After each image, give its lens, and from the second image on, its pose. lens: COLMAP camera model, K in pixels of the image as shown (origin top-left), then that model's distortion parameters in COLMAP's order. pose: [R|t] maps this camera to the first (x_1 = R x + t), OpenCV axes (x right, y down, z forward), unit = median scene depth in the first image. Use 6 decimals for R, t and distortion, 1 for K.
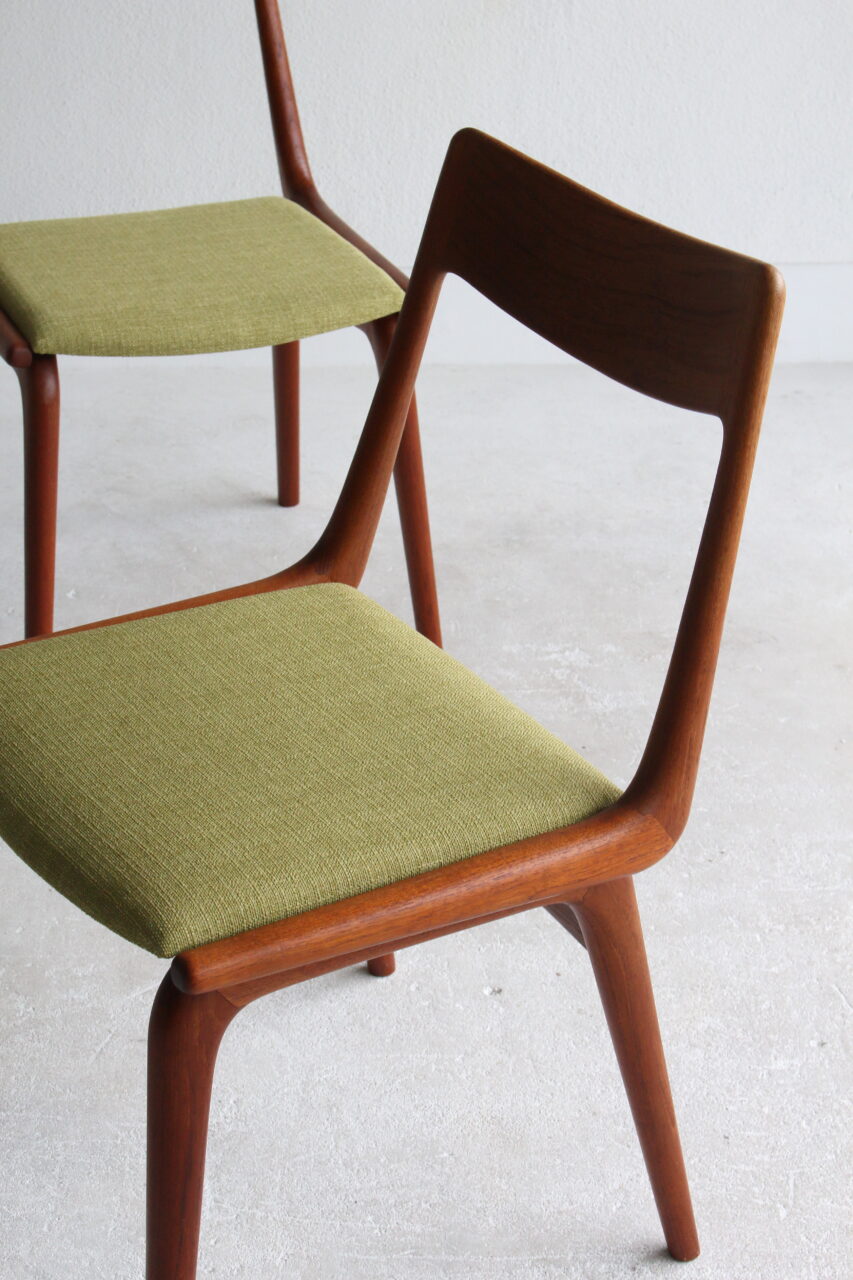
lens RADIAL K [[2478.9, 0, 426.5], [0, 2478.9, 640.0], [0, 0, 1]] dist [-0.014663, 0.103563]
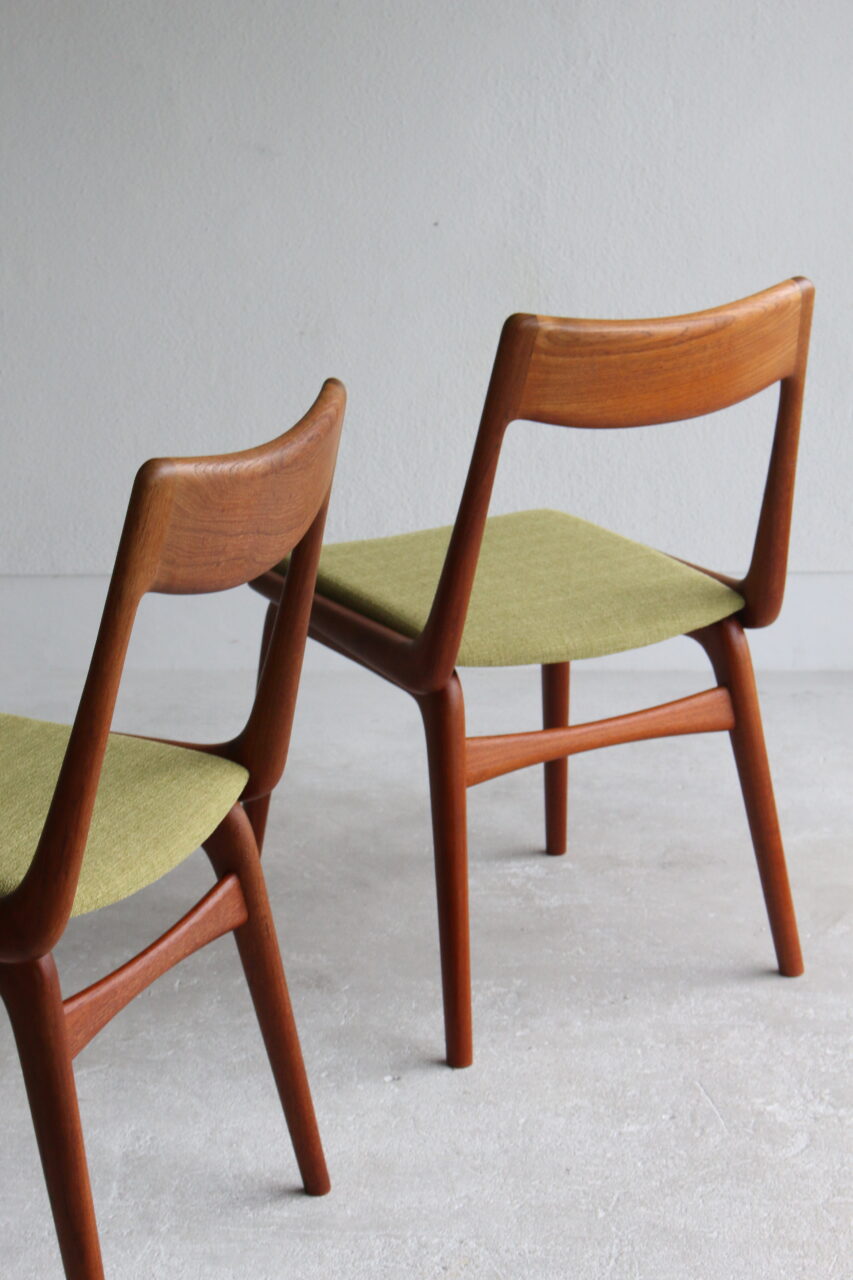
lens RADIAL K [[3098.2, 0, 426.5], [0, 3098.2, 640.0], [0, 0, 1]] dist [0.042550, 0.230241]
pose [[0.994727, -0.000078, -0.102560, 0.172493], [-0.023232, 0.973834, -0.226070, 0.244661], [0.099895, 0.227260, 0.968697, -0.387570]]
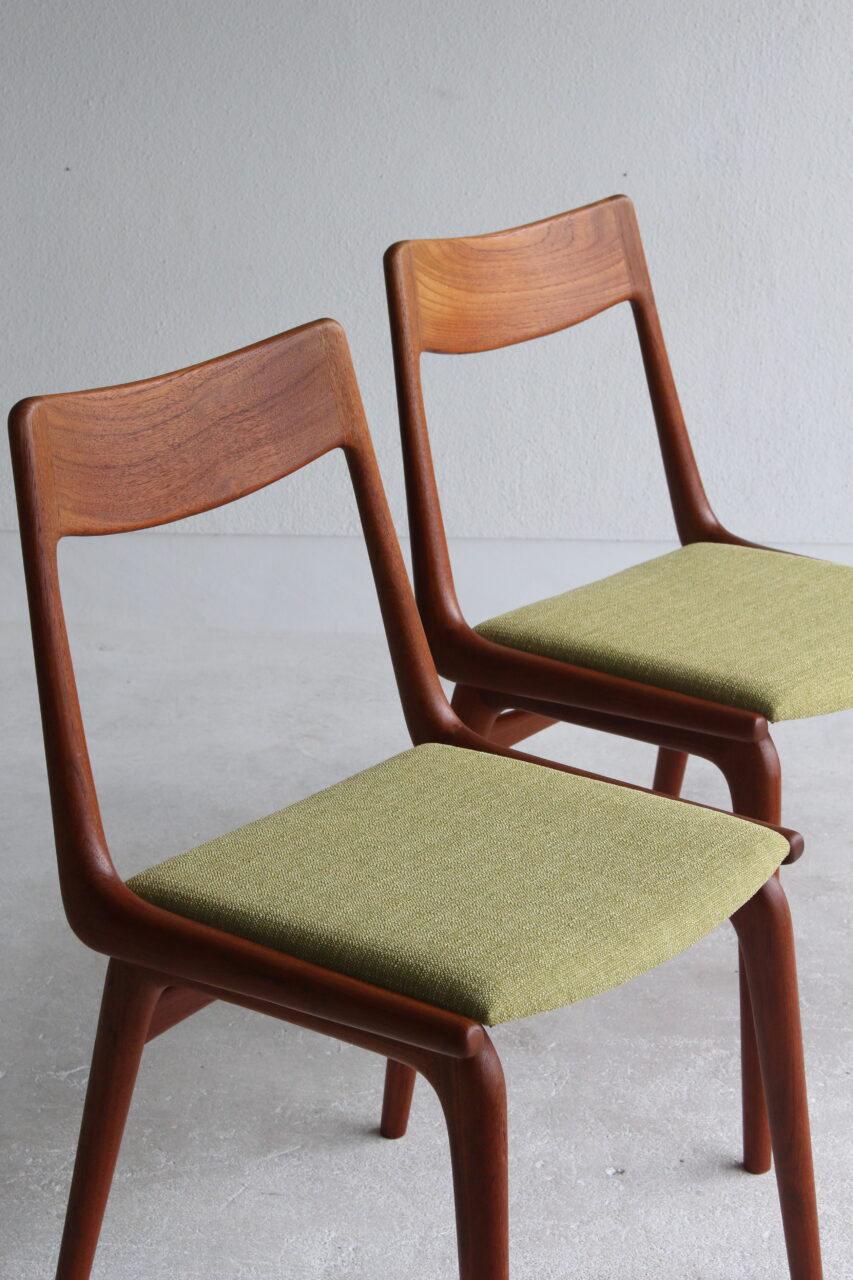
lens RADIAL K [[2752.8, 0, 426.5], [0, 2752.8, 640.0], [0, 0, 1]] dist [-0.010834, 0.322127]
pose [[0.992435, 0.023665, -0.120473, 0.074432], [-0.042784, 0.986402, -0.158687, 0.099616], [0.115079, 0.162640, 0.979952, -0.149872]]
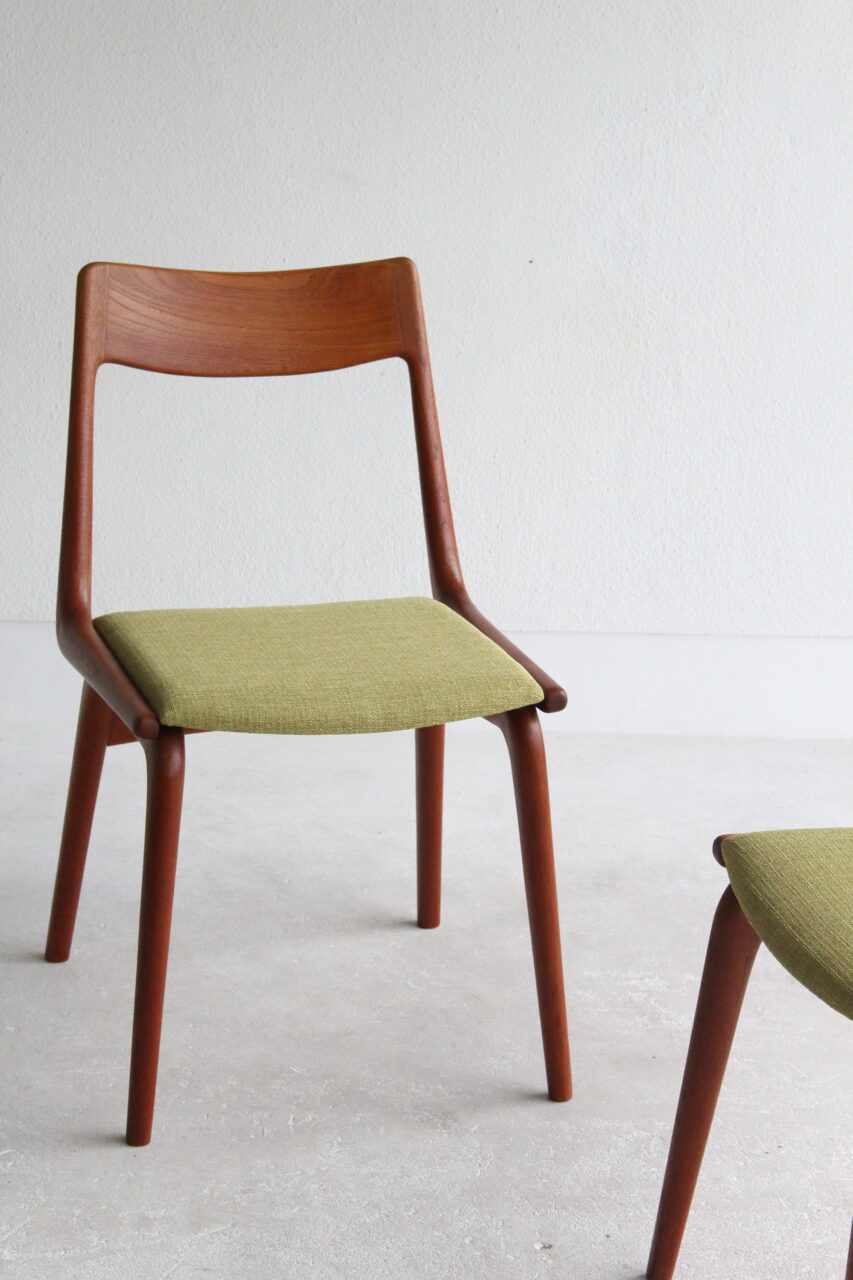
lens RADIAL K [[3083.9, 0, 426.5], [0, 3083.9, 640.0], [0, 0, 1]] dist [0.004550, 0.461438]
pose [[0.997710, 0.023840, -0.063297, 0.049285], [-0.035962, 0.979559, -0.197914, 0.137865], [0.057285, 0.199737, 0.978174, -0.297560]]
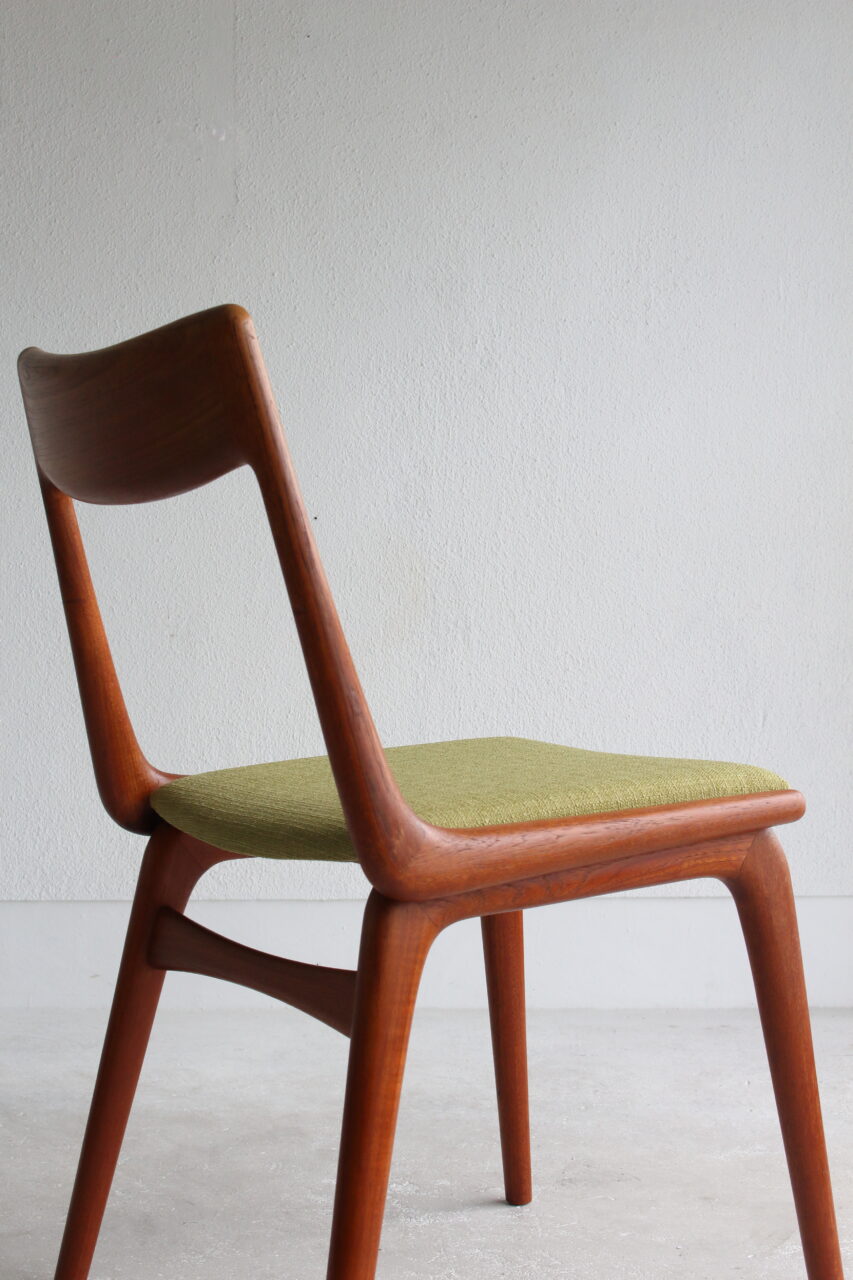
lens RADIAL K [[2243.5, 0, 426.5], [0, 2243.5, 640.0], [0, 0, 1]] dist [-0.018145, -0.038647]
pose [[0.995739, -0.021841, -0.089590, 0.162550], [-0.021290, 0.890847, -0.453804, 0.218276], [0.089722, 0.453778, 0.886586, 0.240236]]
